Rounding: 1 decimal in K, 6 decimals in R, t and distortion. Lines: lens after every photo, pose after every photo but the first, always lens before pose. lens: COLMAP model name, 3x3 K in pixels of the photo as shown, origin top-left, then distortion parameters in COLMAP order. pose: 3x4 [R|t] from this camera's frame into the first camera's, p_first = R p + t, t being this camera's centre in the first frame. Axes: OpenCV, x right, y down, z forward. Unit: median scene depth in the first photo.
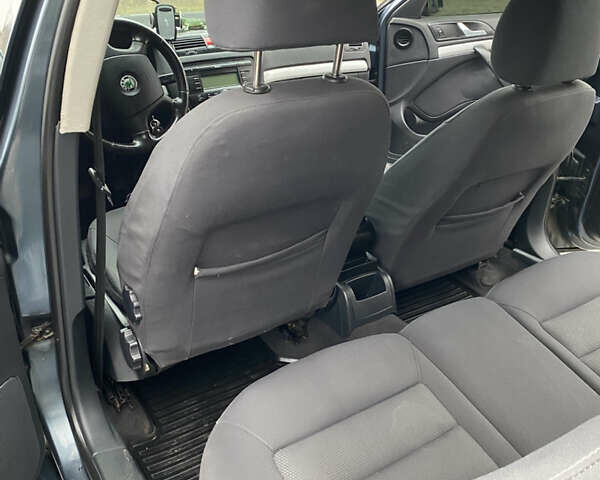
lens RADIAL K [[614.3, 0, 300.0], [0, 614.3, 240.0], [0, 0, 1]] dist [0.046298, -0.007580]
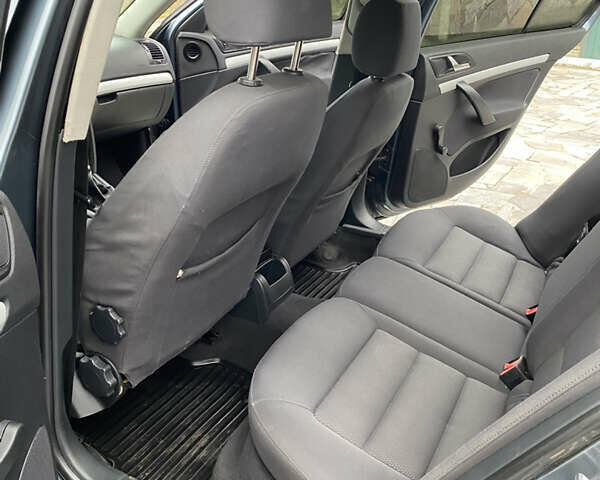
lens RADIAL K [[614.3, 0, 300.0], [0, 614.3, 240.0], [0, 0, 1]] dist [0.046298, -0.007580]
pose [[0.870108, -0.174256, 0.461029, -0.380434], [0.190633, 0.981597, 0.011230, 0.020778], [-0.454502, 0.078116, 0.887314, 0.017425]]
